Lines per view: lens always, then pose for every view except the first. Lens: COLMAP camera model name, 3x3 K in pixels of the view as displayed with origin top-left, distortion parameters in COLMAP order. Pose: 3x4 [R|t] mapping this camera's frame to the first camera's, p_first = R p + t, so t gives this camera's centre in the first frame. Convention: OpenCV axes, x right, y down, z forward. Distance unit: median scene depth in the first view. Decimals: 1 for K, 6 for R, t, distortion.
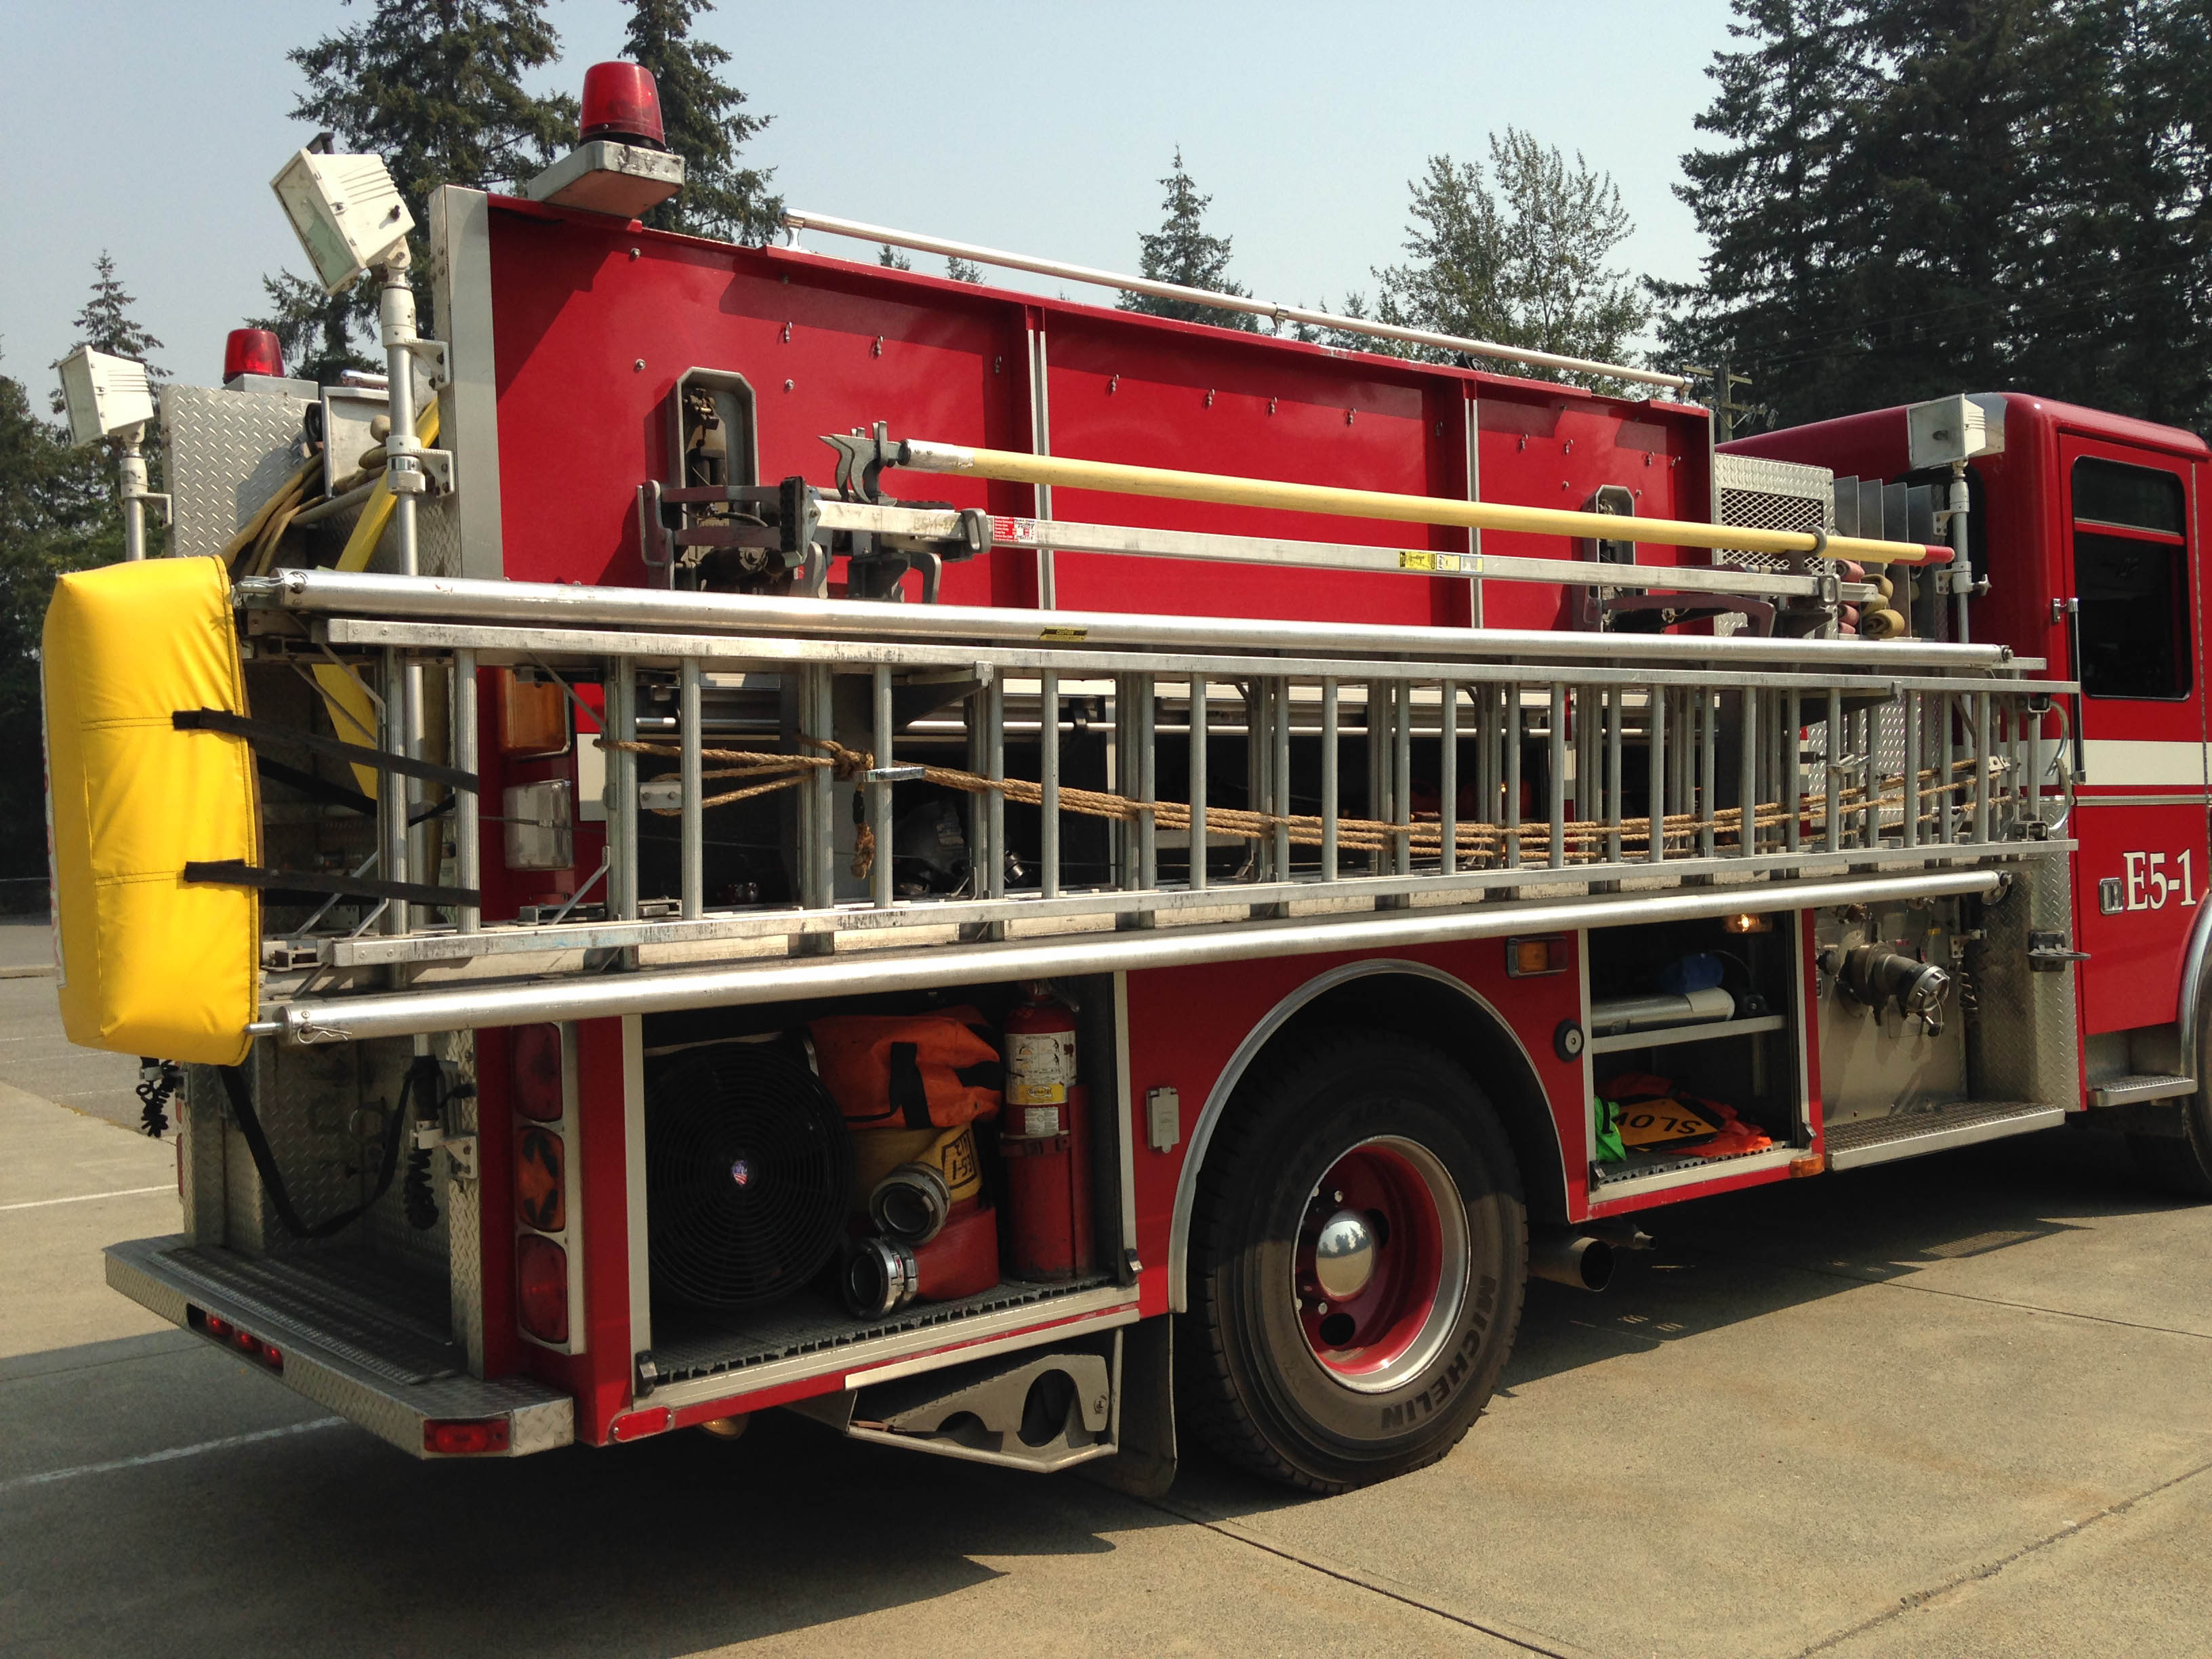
lens RADIAL K [[2089.7, 0, 1105.3], [0, 2089.7, 841.8], [0, 0, 1]] dist [0.069603, 0.000000]
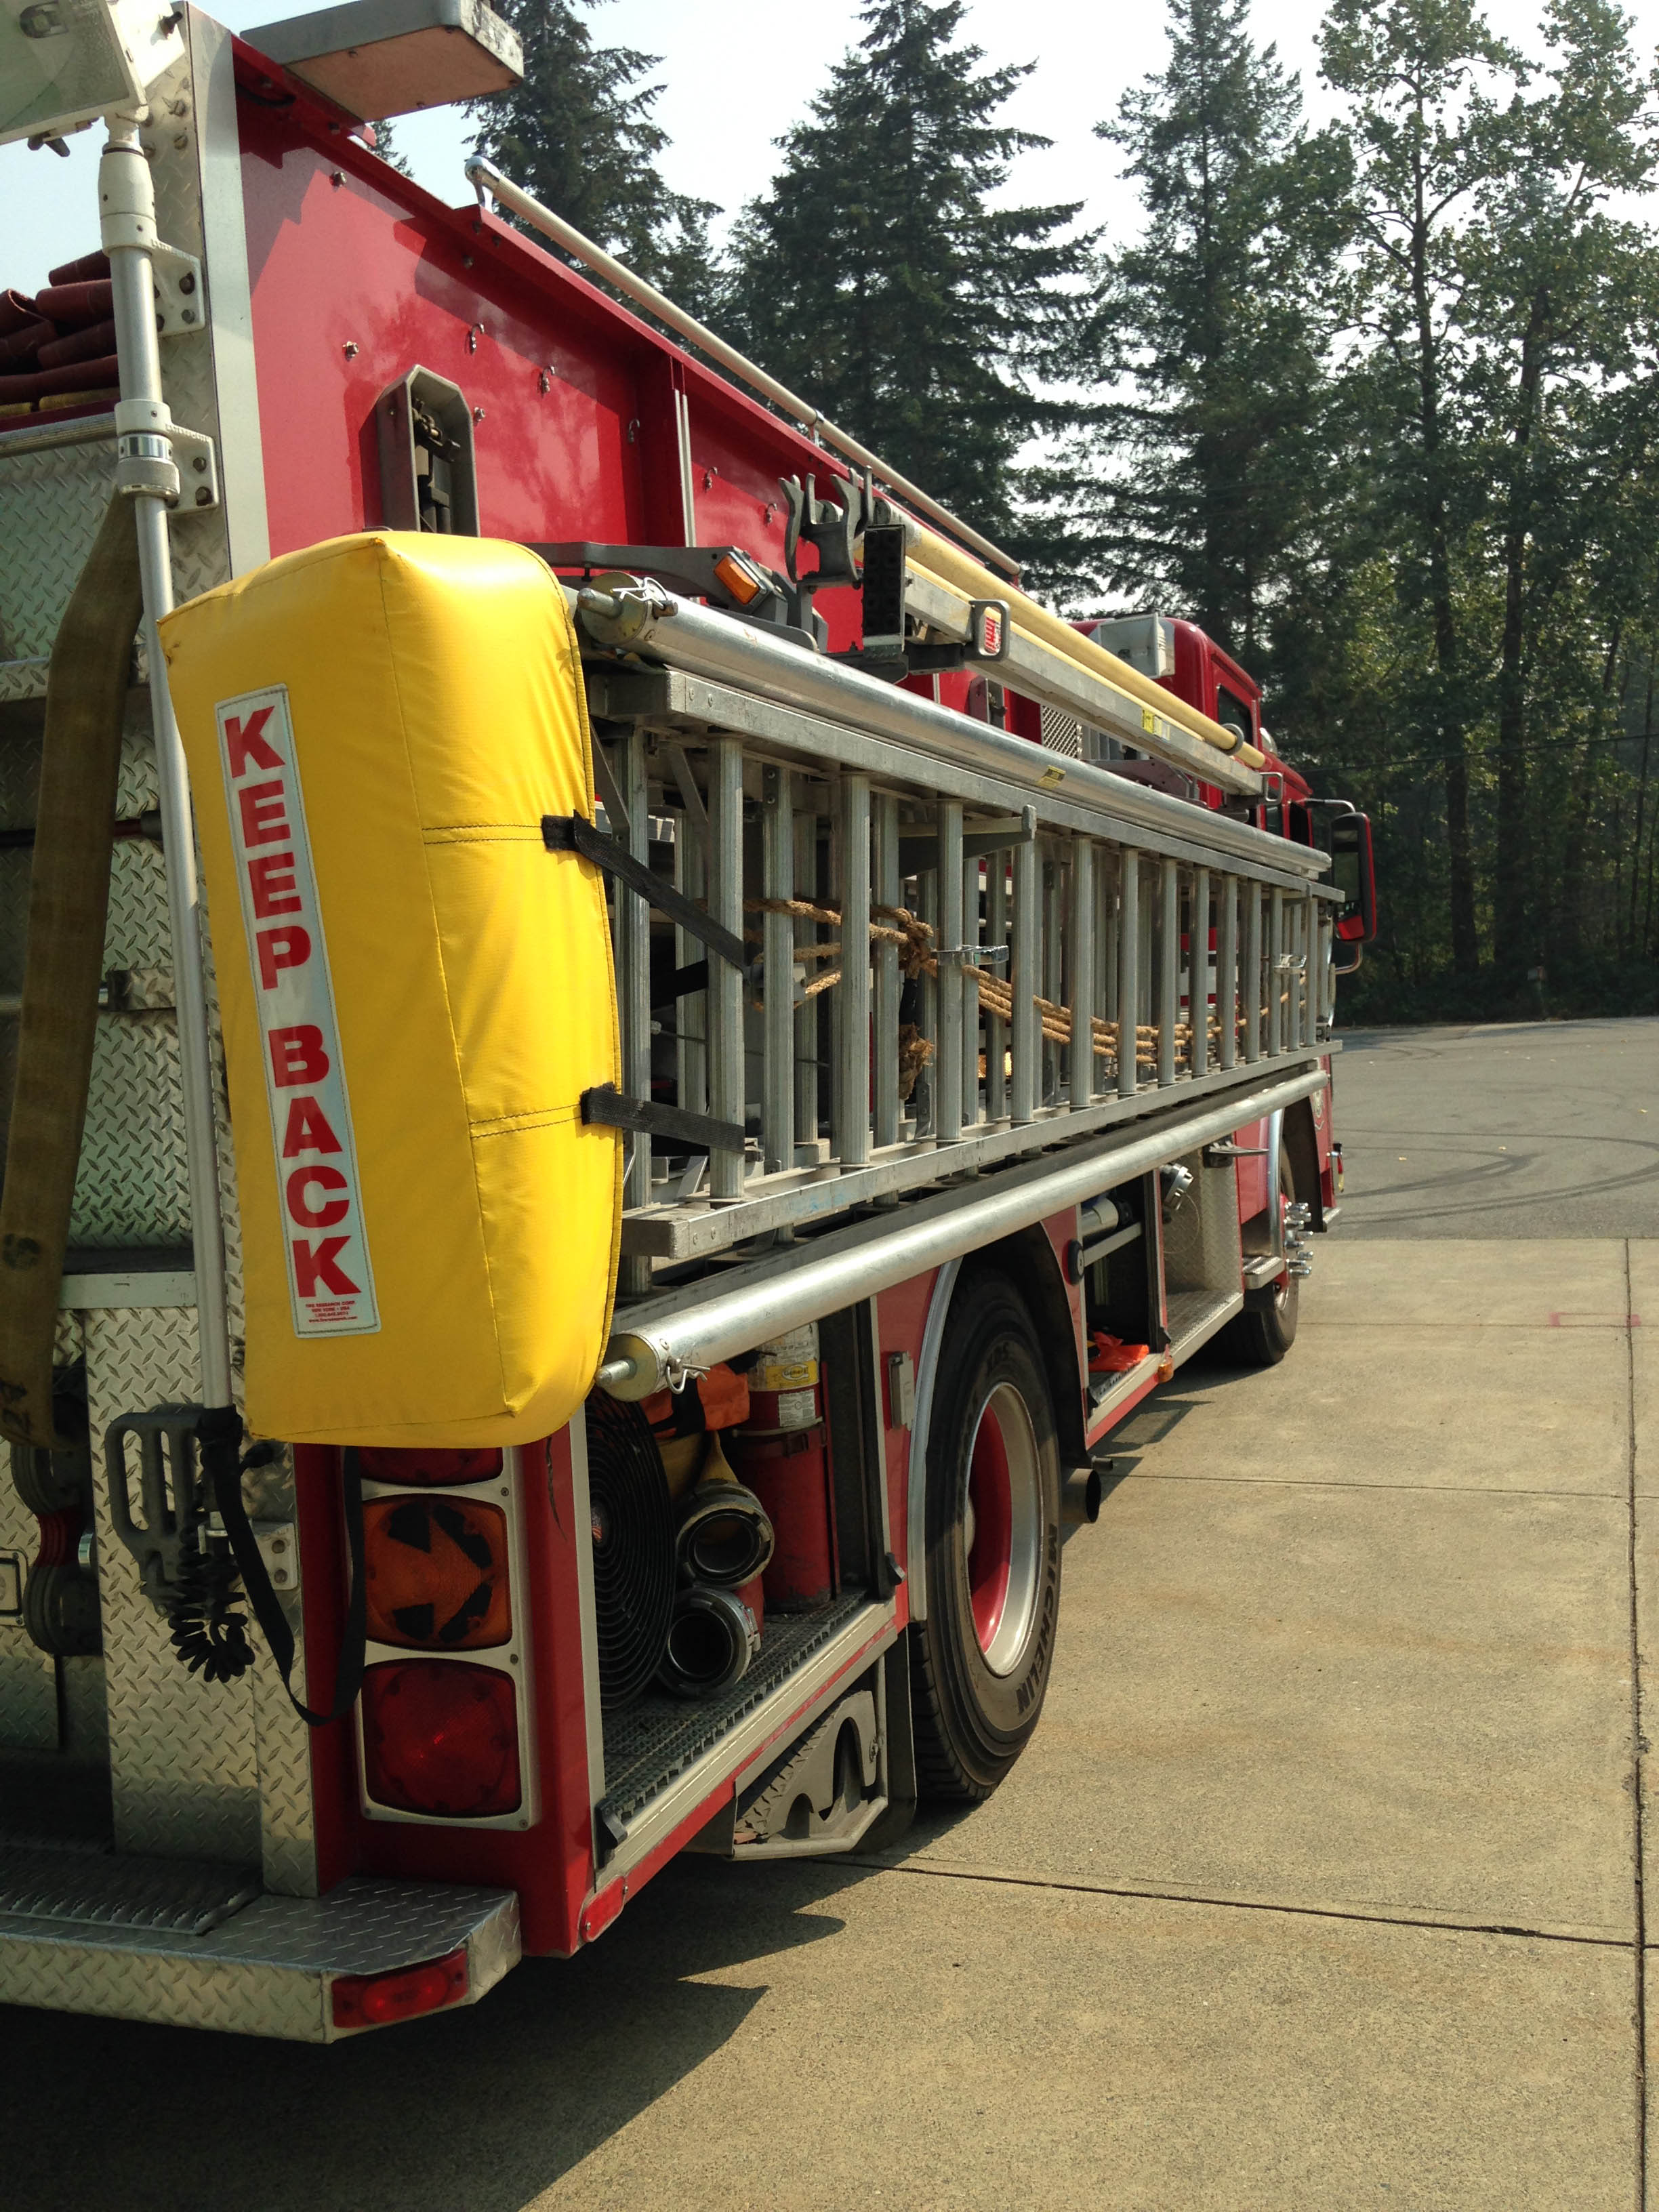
lens RADIAL K [[2089.7, 0, 861.2], [0, 2089.7, 1105.9], [0, 0, 1]] dist [0.069603, 0.000000]
pose [[0.843907, -0.029951, 0.535653, -0.372581], [0.020886, 0.999518, 0.022982, 0.001675], [-0.536083, -0.008207, 0.844126, 0.278052]]
